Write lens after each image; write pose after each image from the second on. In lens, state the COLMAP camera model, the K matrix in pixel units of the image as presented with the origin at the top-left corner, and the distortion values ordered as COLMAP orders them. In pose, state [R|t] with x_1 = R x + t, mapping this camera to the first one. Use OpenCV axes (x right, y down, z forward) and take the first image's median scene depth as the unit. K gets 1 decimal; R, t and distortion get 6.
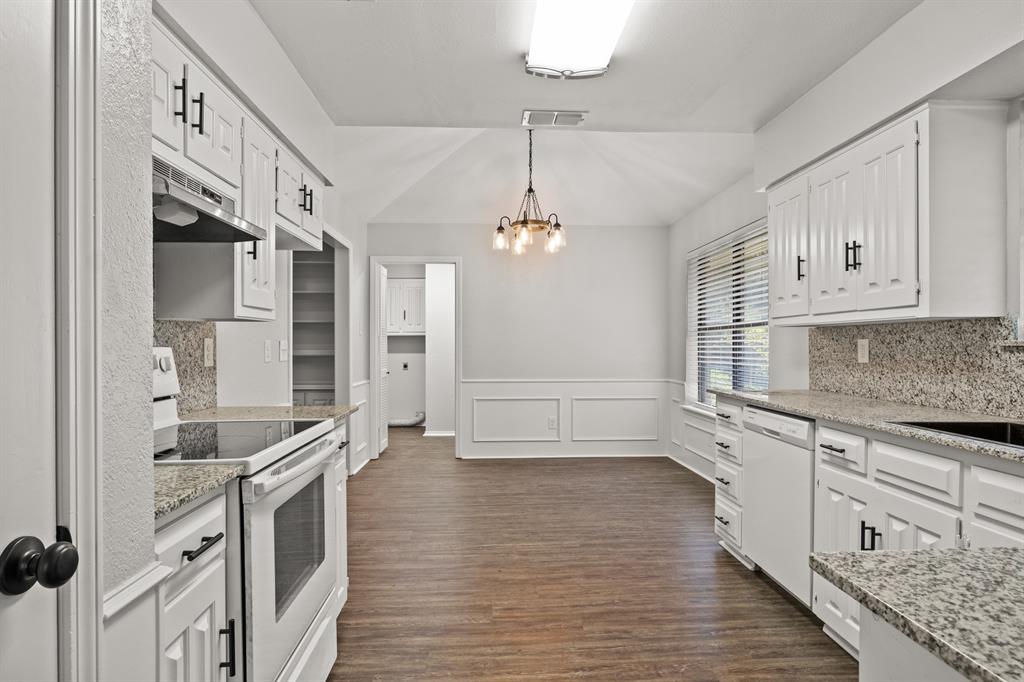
lens RADIAL K [[575.9, 0, 512.0], [0, 575.9, 341.0], [0, 0, 1]] dist [0.000023, -0.001265]
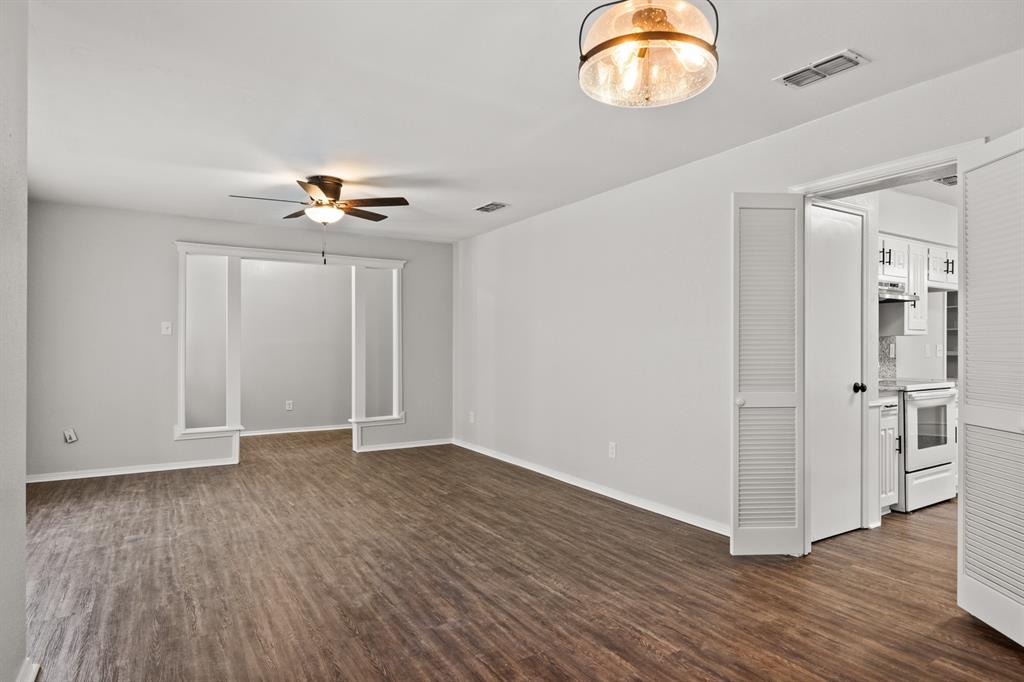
lens RADIAL K [[580.7, 0, 525.6], [0, 580.7, 342.7], [0, 0, 1]] dist [-0.000477, -0.000610]
pose [[0.502248, 0.004796, -0.864710, 0.724380], [-0.002257, 0.999988, 0.004236, -0.016548], [0.864721, -0.000176, 0.502253, -1.396055]]
